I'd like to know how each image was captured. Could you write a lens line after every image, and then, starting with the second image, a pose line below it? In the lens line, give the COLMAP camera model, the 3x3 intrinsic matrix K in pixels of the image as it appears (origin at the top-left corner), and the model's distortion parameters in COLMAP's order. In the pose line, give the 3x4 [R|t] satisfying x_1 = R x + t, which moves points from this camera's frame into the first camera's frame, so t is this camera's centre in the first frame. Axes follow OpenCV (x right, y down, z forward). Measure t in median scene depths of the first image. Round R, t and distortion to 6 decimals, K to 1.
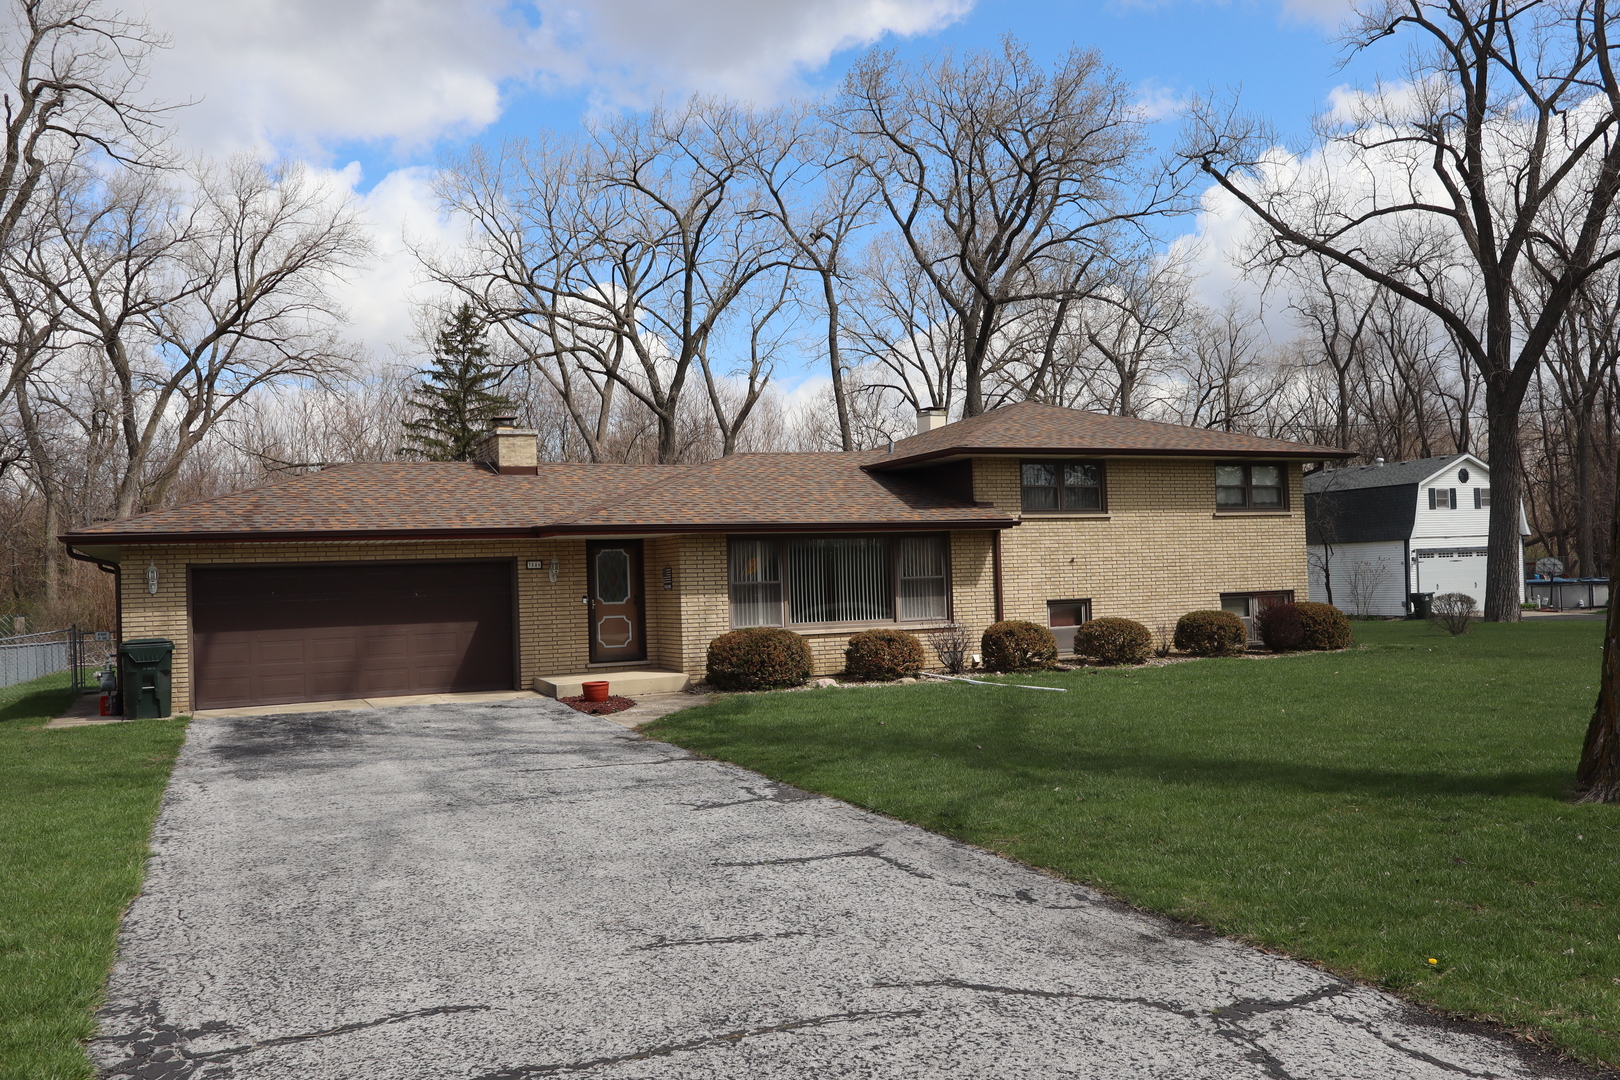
lens RADIAL K [[1373.3, 0, 807.5], [0, 1373.3, 567.4], [0, 0, 1]] dist [0.004528, 0.004985]
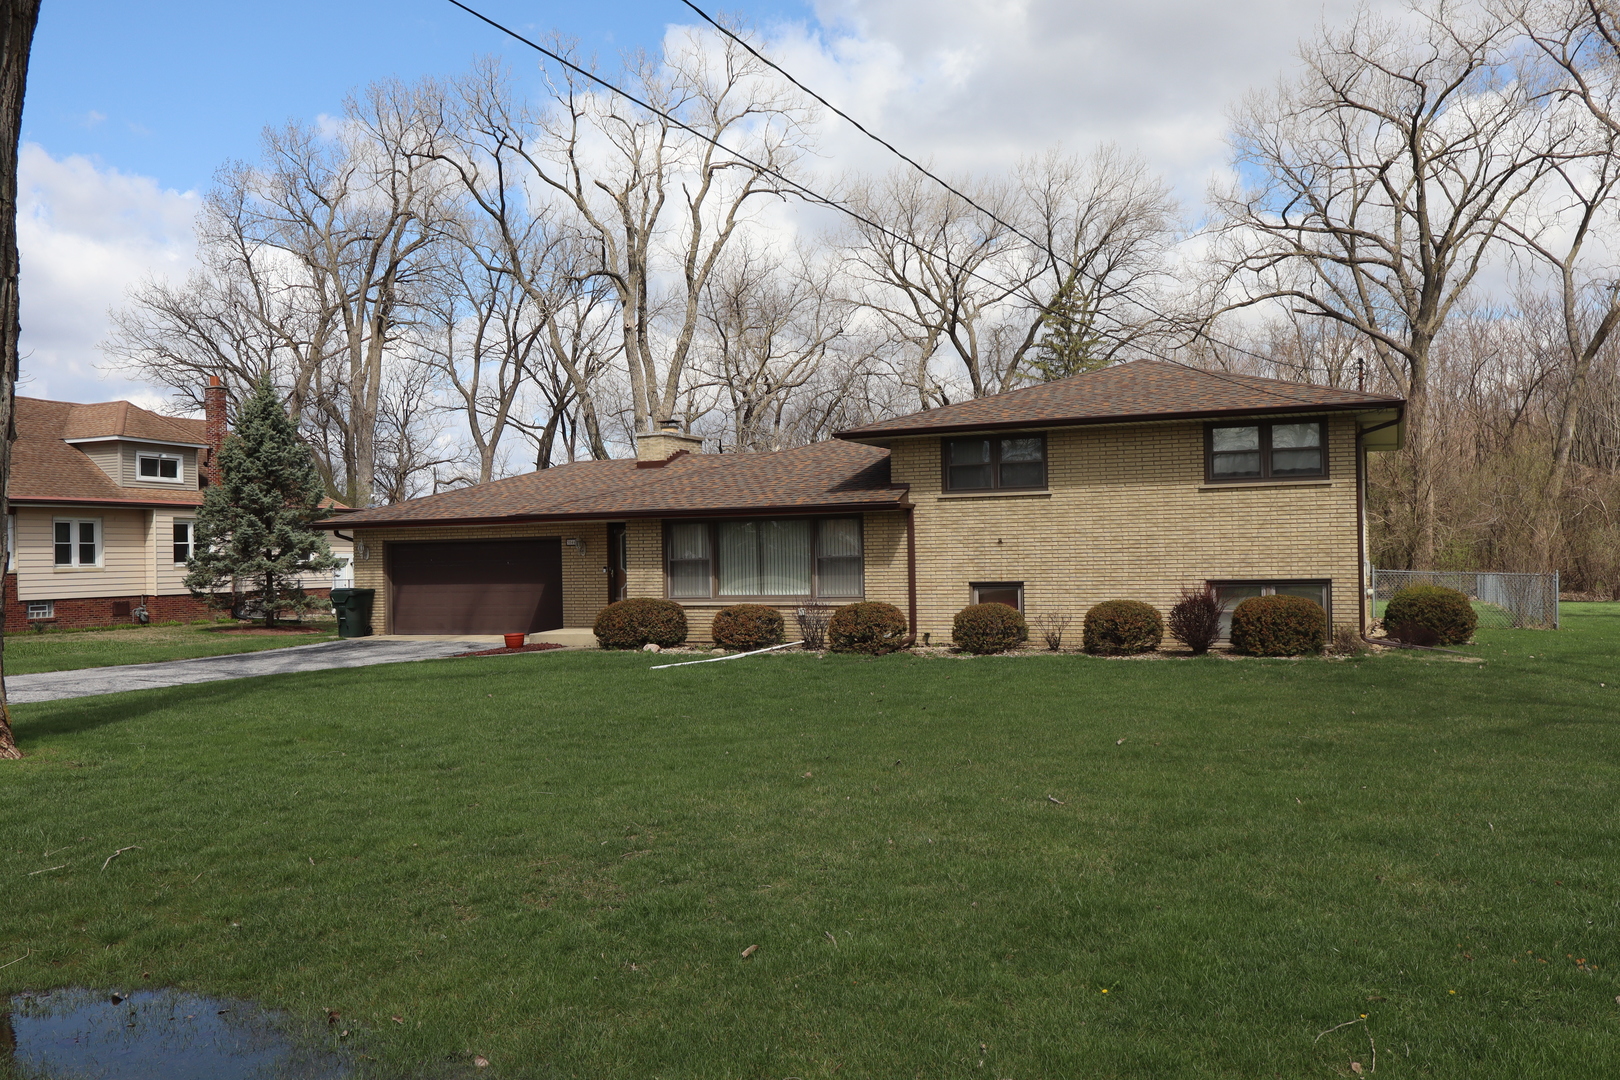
lens RADIAL K [[1400.5, 0, 810.0], [0, 1400.5, 540.0], [0, 0, 1]] dist [-0.005036, -0.002491]
pose [[0.627873, 0.011899, -0.778225, 0.875353], [0.005623, 0.999788, 0.019823, -0.026095], [0.778296, -0.016823, 0.627672, 0.294499]]
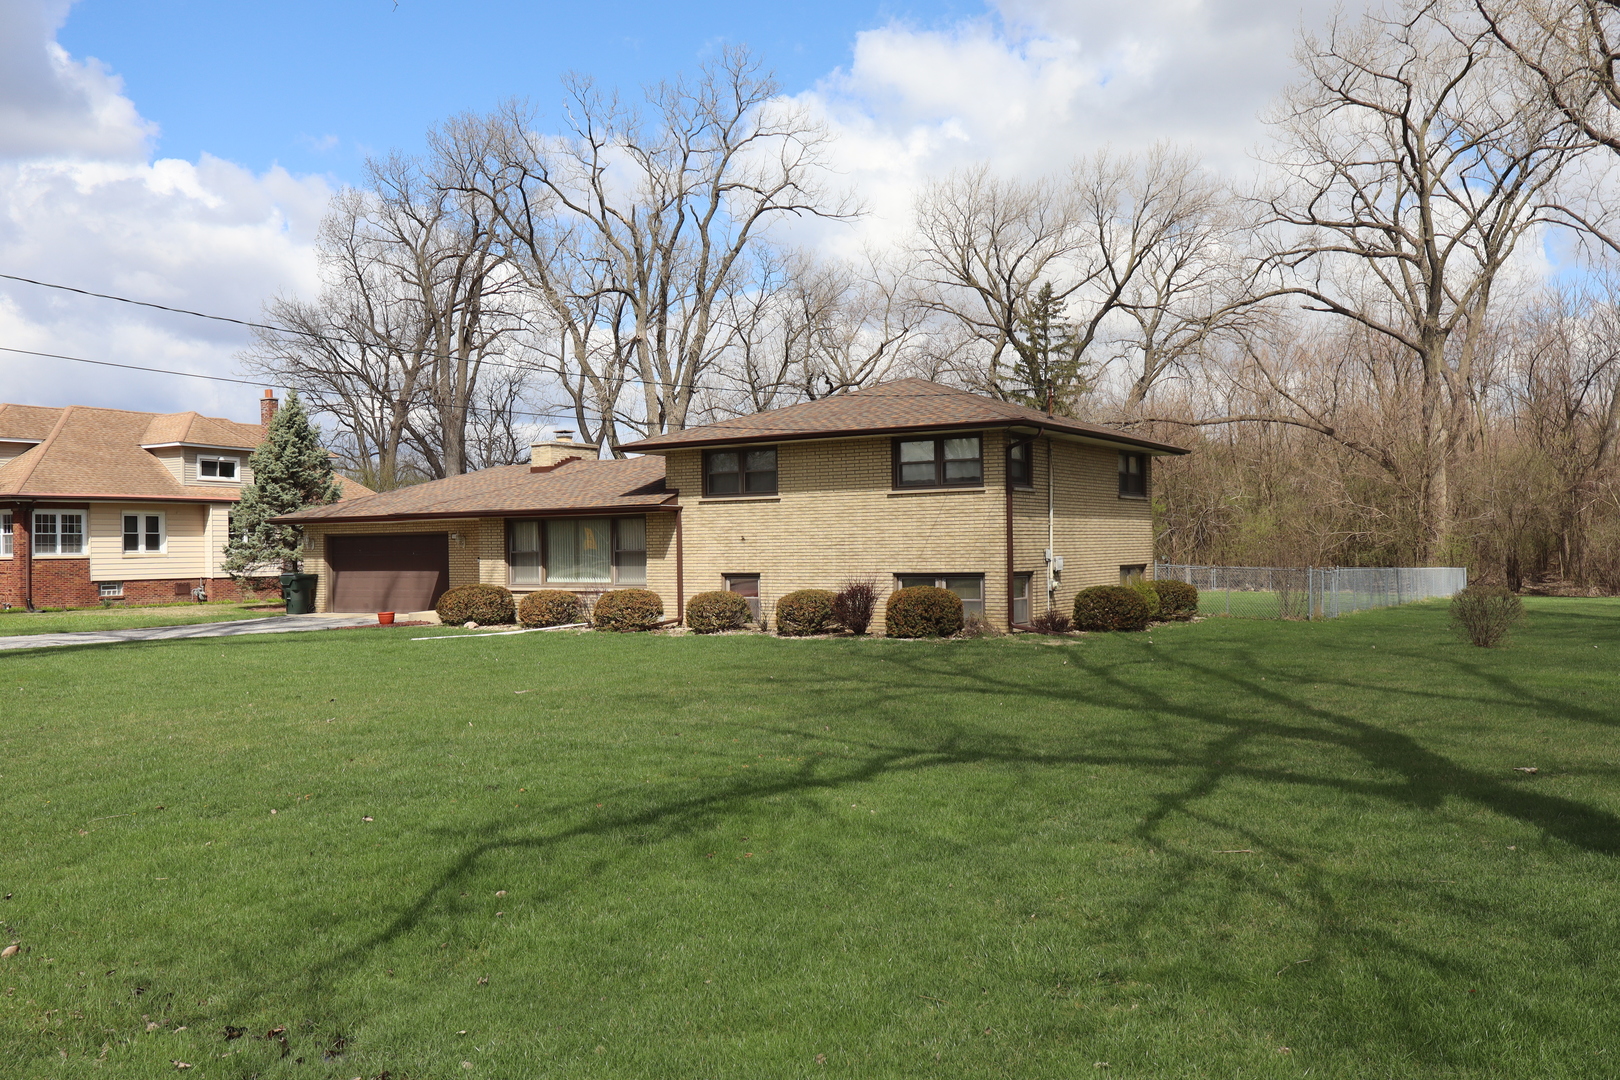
lens RADIAL K [[1373.3, 0, 807.5], [0, 1373.3, 567.4], [0, 0, 1]] dist [0.004528, 0.004985]
pose [[0.509282, 0.039318, -0.859701, 1.195948], [0.005920, 0.998772, 0.049185, -0.036510], [0.860579, -0.030138, 0.508424, 0.482722]]
